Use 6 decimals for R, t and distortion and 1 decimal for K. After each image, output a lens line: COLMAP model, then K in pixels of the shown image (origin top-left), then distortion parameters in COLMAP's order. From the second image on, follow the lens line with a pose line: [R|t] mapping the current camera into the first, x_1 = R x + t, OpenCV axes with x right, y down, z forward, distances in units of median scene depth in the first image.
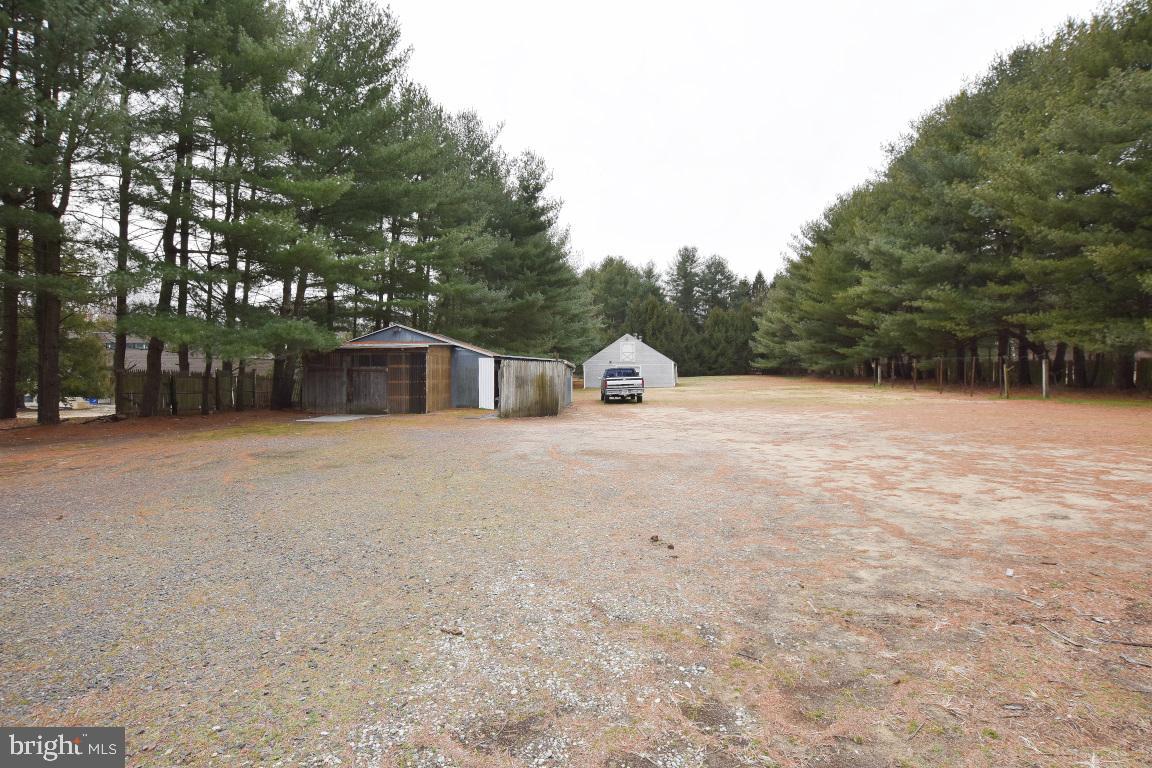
lens RADIAL K [[547.8, 0, 580.4], [0, 547.8, 384.6], [0, 0, 1]] dist [-0.032907, 0.006017]
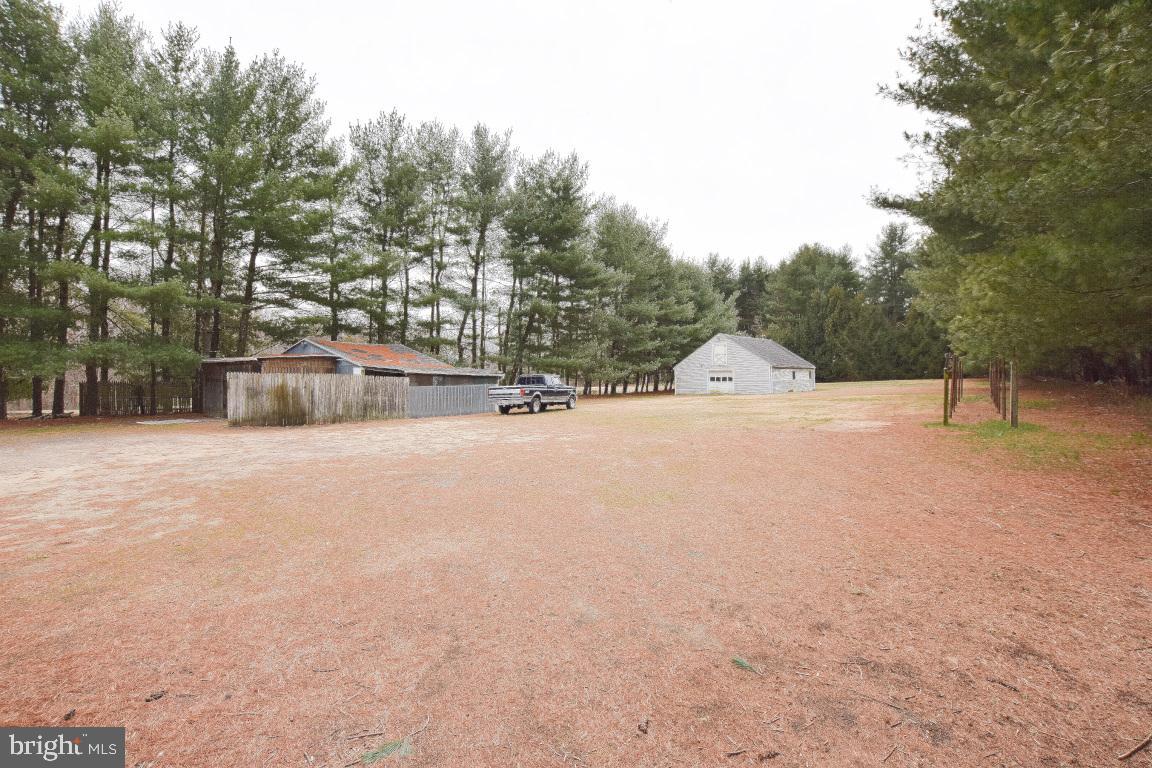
lens RADIAL K [[547.8, 0, 580.4], [0, 547.8, 384.6], [0, 0, 1]] dist [-0.032907, 0.006017]
pose [[0.890434, 0.002926, -0.455104, 0.171283], [-0.004899, 0.999983, -0.003157, -0.003805], [0.455087, 0.005041, 0.890433, 0.067257]]
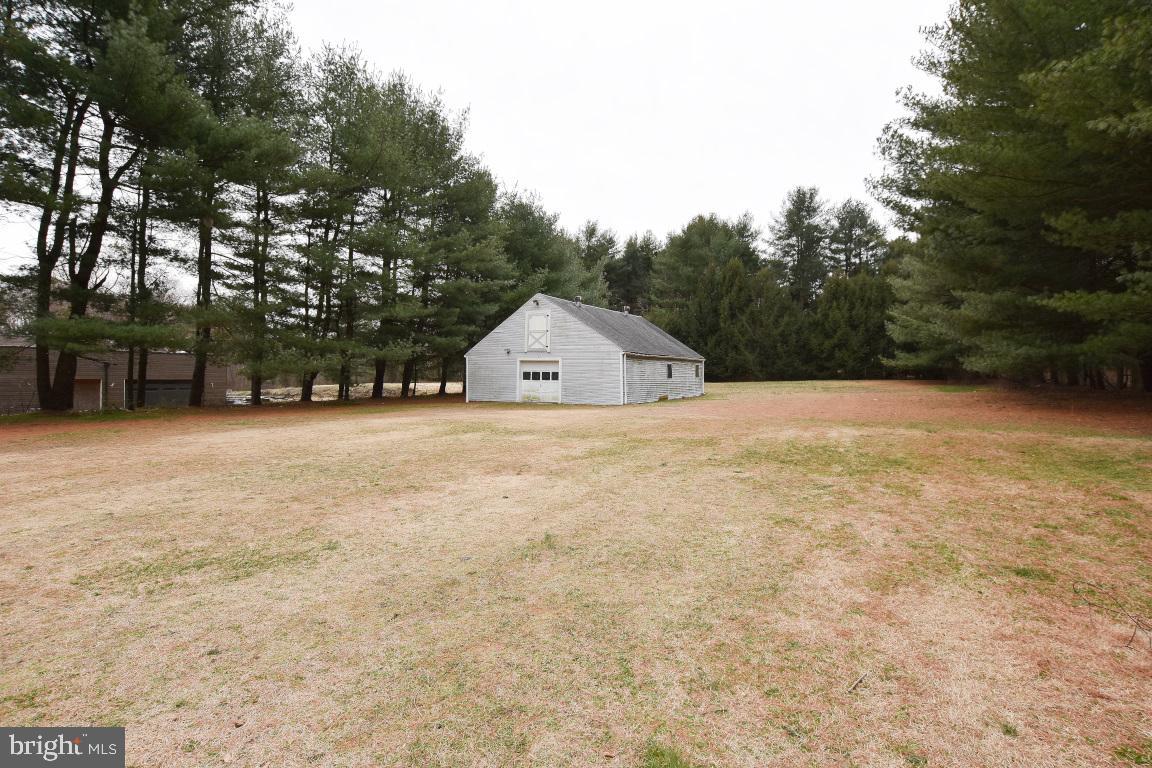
lens RADIAL K [[547.8, 0, 580.4], [0, 547.8, 384.6], [0, 0, 1]] dist [-0.032907, 0.006017]
pose [[0.955509, 0.019547, -0.294315, 0.158809], [-0.018957, 0.999808, 0.004859, -0.008612], [0.294354, 0.000937, 0.955696, 0.325686]]
